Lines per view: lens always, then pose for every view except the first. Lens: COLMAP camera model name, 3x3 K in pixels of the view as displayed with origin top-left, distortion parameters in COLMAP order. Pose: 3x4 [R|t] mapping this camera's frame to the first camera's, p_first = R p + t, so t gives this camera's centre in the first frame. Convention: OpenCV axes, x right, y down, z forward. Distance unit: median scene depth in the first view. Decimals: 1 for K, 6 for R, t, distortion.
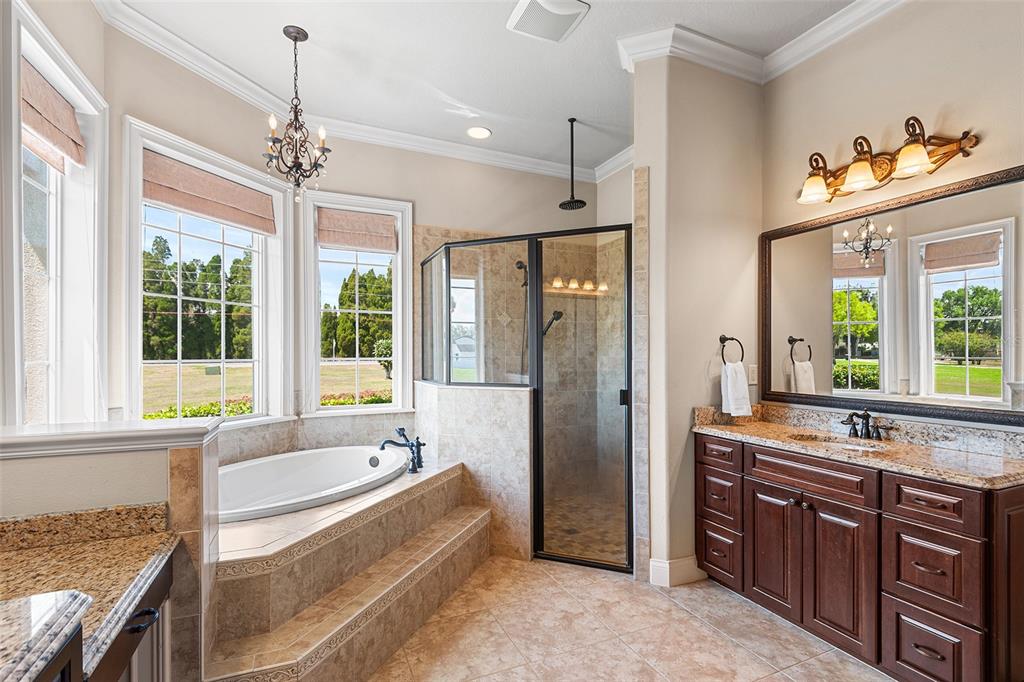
lens RADIAL K [[461.1, 0, 509.2], [0, 461.1, 347.0], [0, 0, 1]] dist [0.040491, -0.030449]
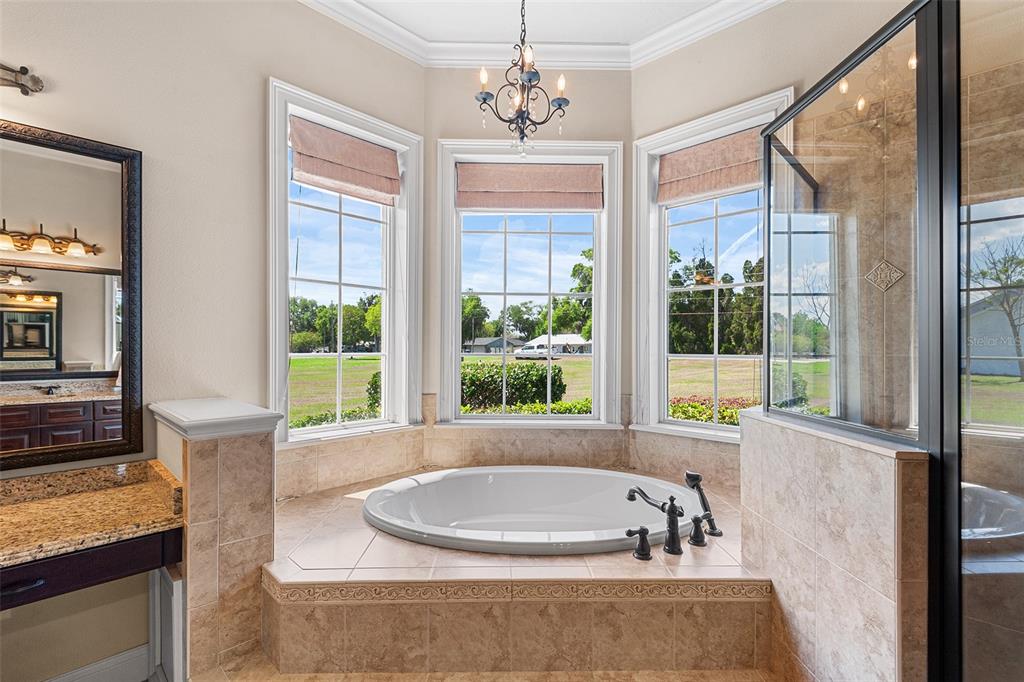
lens RADIAL K [[461.1, 0, 509.2], [0, 461.1, 347.0], [0, 0, 1]] dist [0.040491, -0.030449]
pose [[0.385669, -0.001212, -0.922636, 0.248432], [0.009595, 0.999950, 0.002697, 0.008861], [0.922587, -0.009893, 0.385662, 0.602049]]
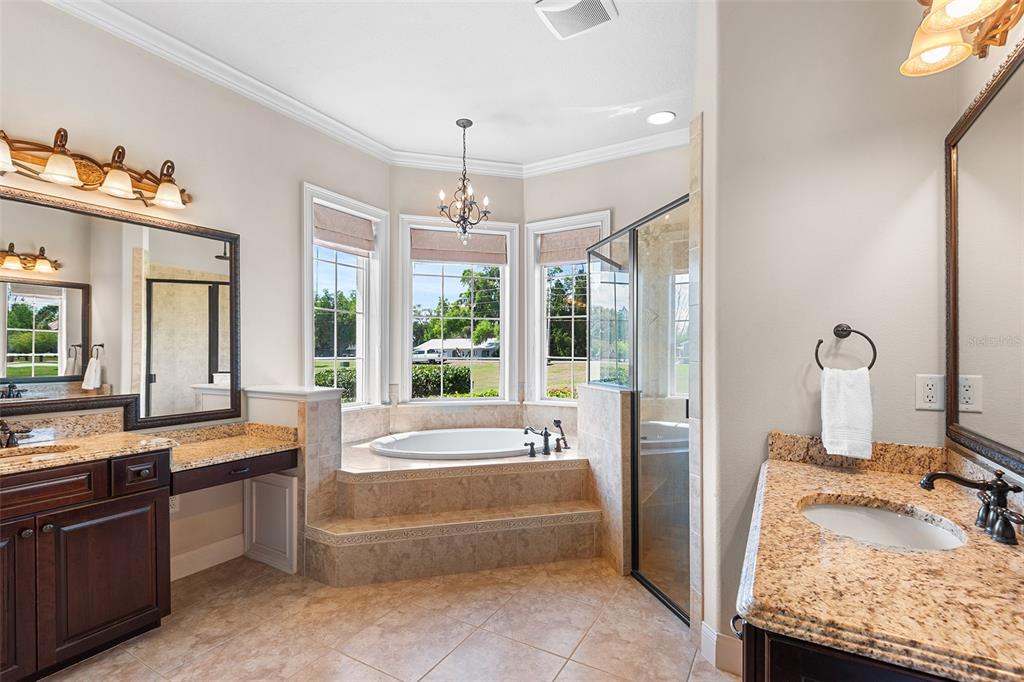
lens RADIAL K [[461.1, 0, 509.2], [0, 461.1, 347.0], [0, 0, 1]] dist [0.040491, -0.030449]
pose [[0.592804, -0.009620, -0.805289, 0.661950], [0.009652, 0.999942, -0.004841, 0.002576], [0.805289, -0.004903, 0.592862, 0.259672]]
